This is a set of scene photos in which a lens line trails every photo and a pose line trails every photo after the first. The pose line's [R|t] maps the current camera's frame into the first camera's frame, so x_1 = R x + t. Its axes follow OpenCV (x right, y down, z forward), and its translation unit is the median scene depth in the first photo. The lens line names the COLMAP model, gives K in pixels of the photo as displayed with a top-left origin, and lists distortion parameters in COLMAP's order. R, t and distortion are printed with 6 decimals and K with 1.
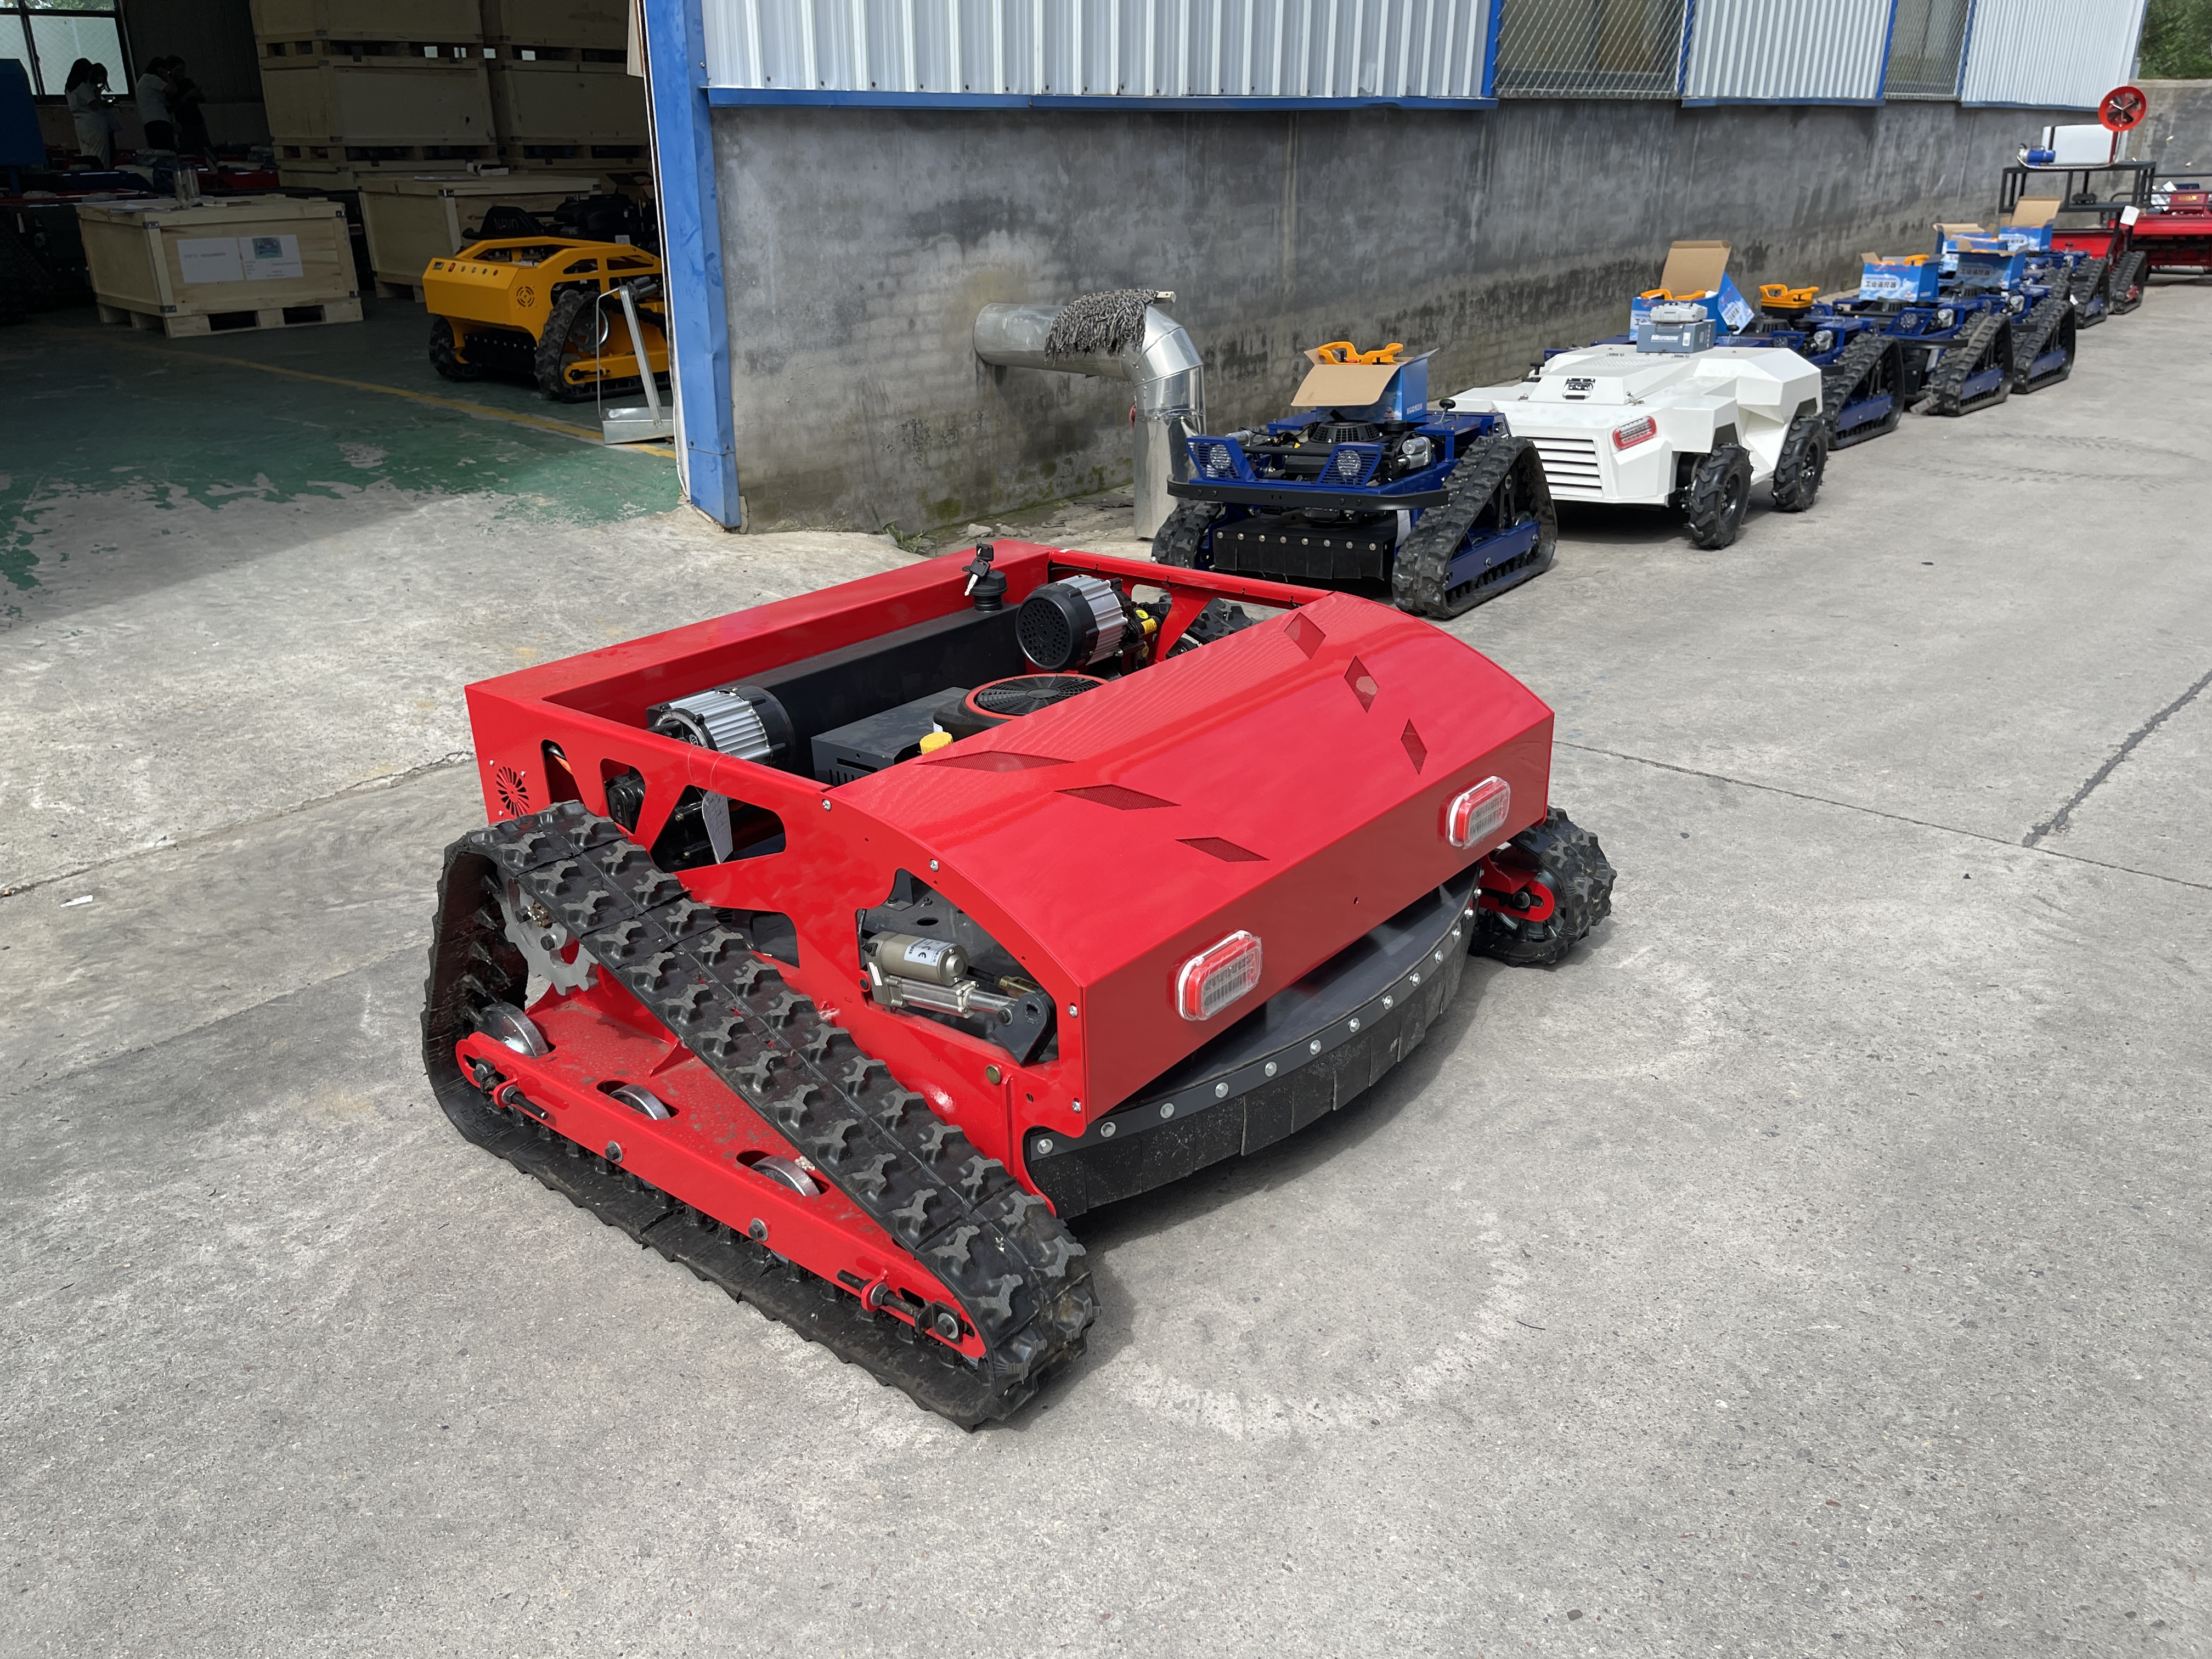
lens RADIAL K [[1681.4, 0, 1103.2], [0, 1681.4, 853.1], [0, 0, 1]] dist [0.061921, -0.081424]
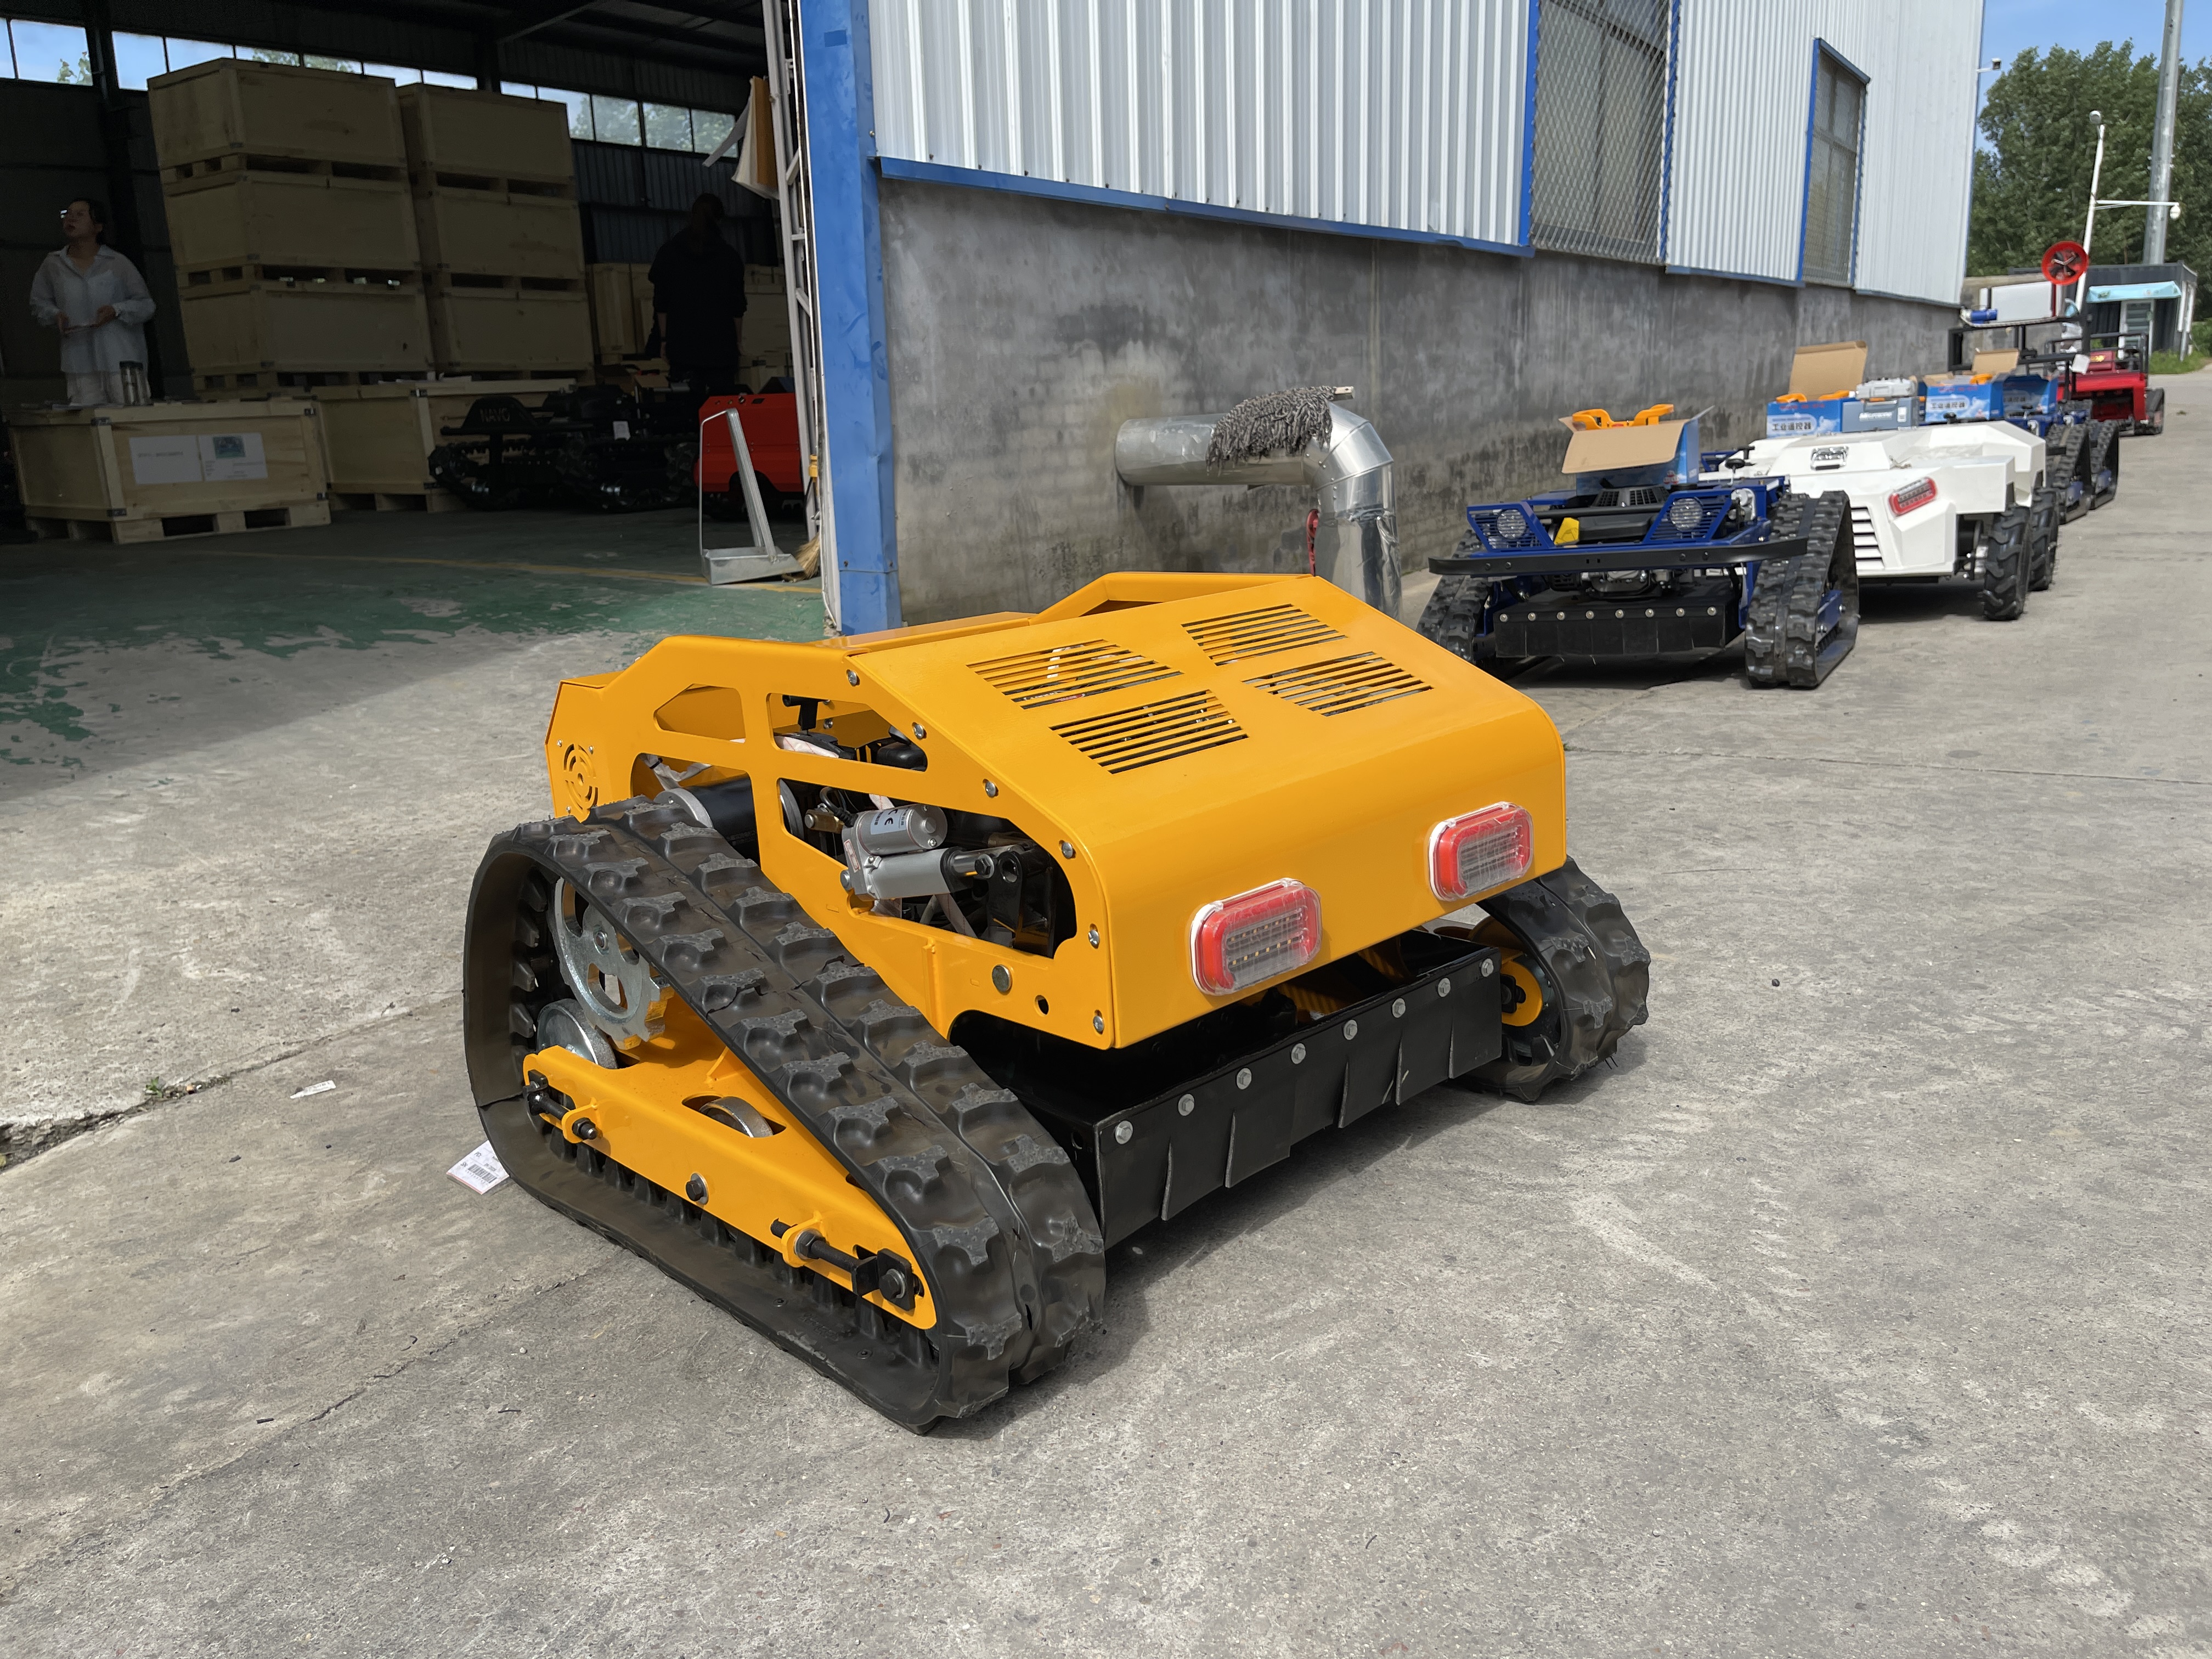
lens RADIAL K [[1681.4, 0, 1095.2], [0, 1681.4, 814.1], [0, 0, 1]] dist [0.061921, -0.081424]
pose [[0.994493, -0.060621, 0.085494, -0.168061], [0.073895, 0.984050, -0.161819, 0.025104], [-0.074321, 0.167245, 0.983110, 0.147944]]
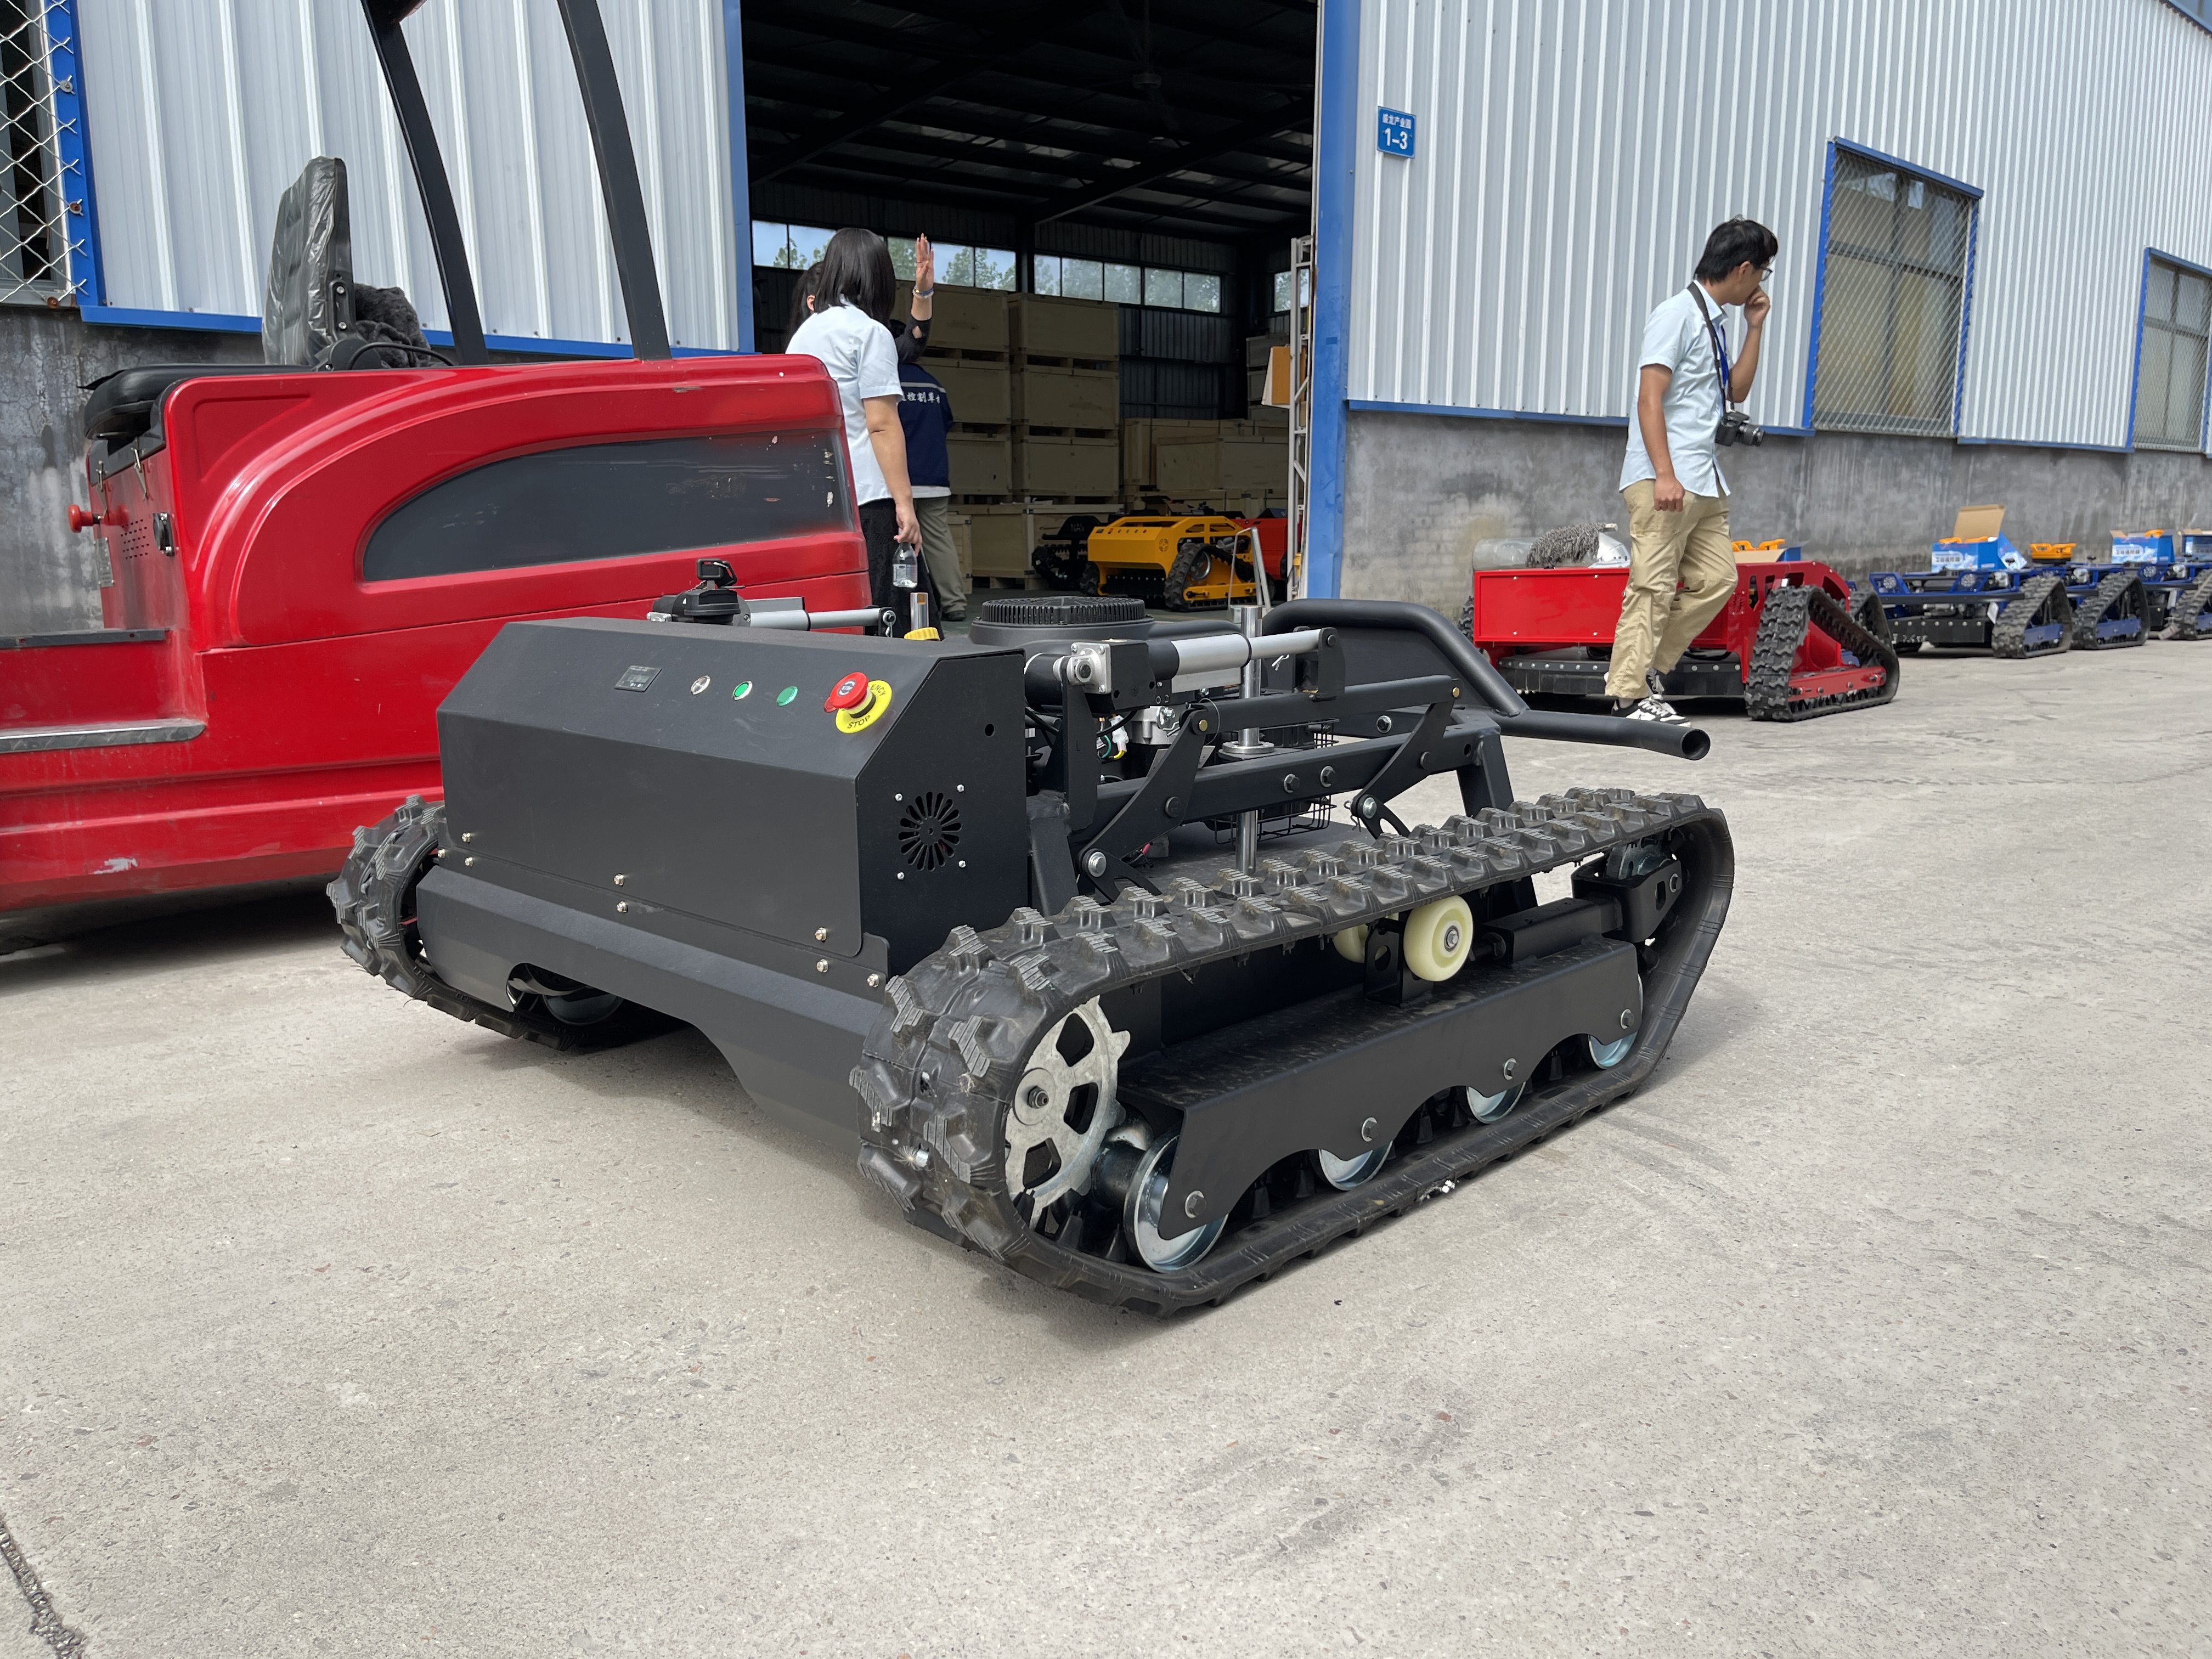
lens RADIAL K [[1681.4, 0, 1113.9], [0, 1681.4, 845.7], [0, 0, 1]] dist [0.061921, -0.081424]
pose [[0.989367, 0.019677, -0.144100, -0.164798], [-0.050739, 0.975253, -0.215189, 0.276463], [0.136300, 0.220213, 0.965882, -0.433042]]
